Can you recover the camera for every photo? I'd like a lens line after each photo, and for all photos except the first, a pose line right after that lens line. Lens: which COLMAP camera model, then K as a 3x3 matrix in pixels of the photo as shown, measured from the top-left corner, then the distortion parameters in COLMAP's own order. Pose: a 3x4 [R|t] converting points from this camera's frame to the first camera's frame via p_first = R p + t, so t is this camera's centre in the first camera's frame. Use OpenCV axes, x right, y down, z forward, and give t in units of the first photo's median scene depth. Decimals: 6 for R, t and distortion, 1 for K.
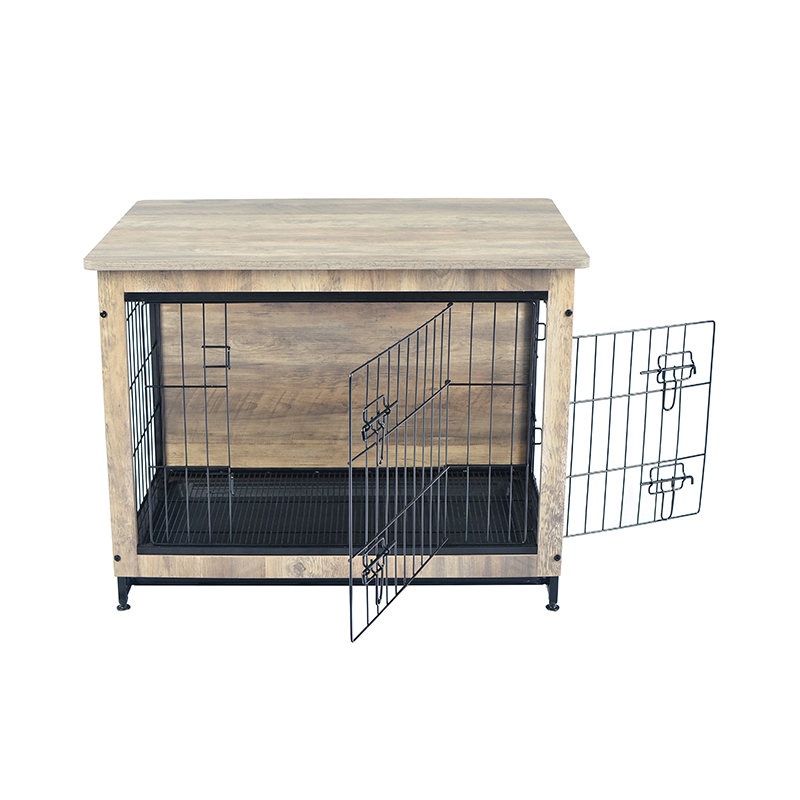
lens RADIAL K [[1506.2, 0, 400.0], [0, 1506.2, 400.0], [0, 0, 1]] dist [-0.011070, -0.153649]
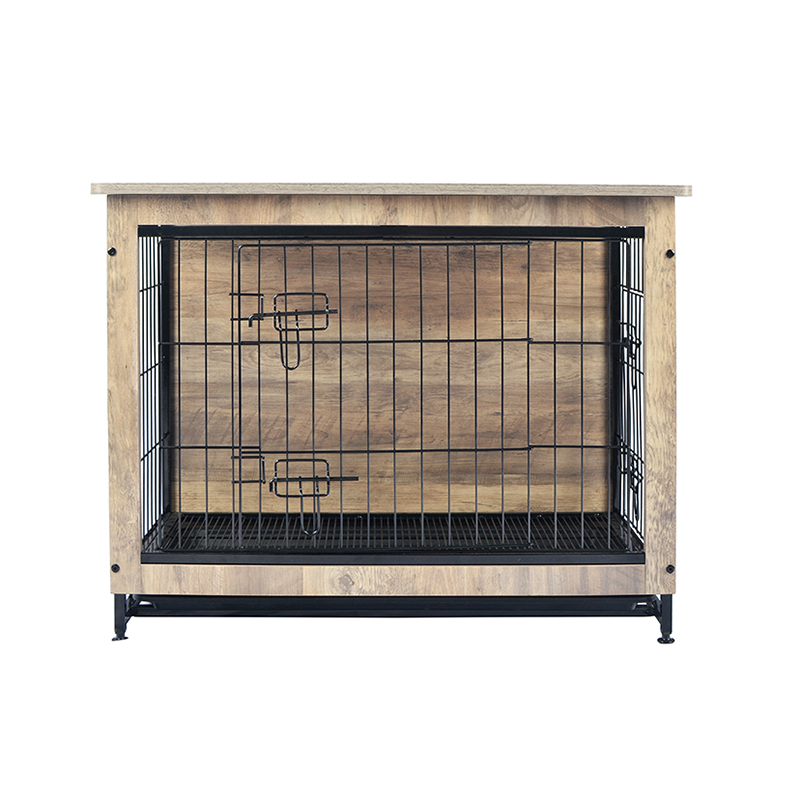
lens RADIAL K [[1506.2, 0, 400.0], [0, 1506.2, 400.0], [0, 0, 1]] dist [-0.011070, -0.153649]
pose [[0.999814, -0.012781, 0.014454, -0.050648], [0.016433, 0.956645, -0.290794, 0.259283], [-0.010111, 0.290978, 0.956676, 0.226232]]
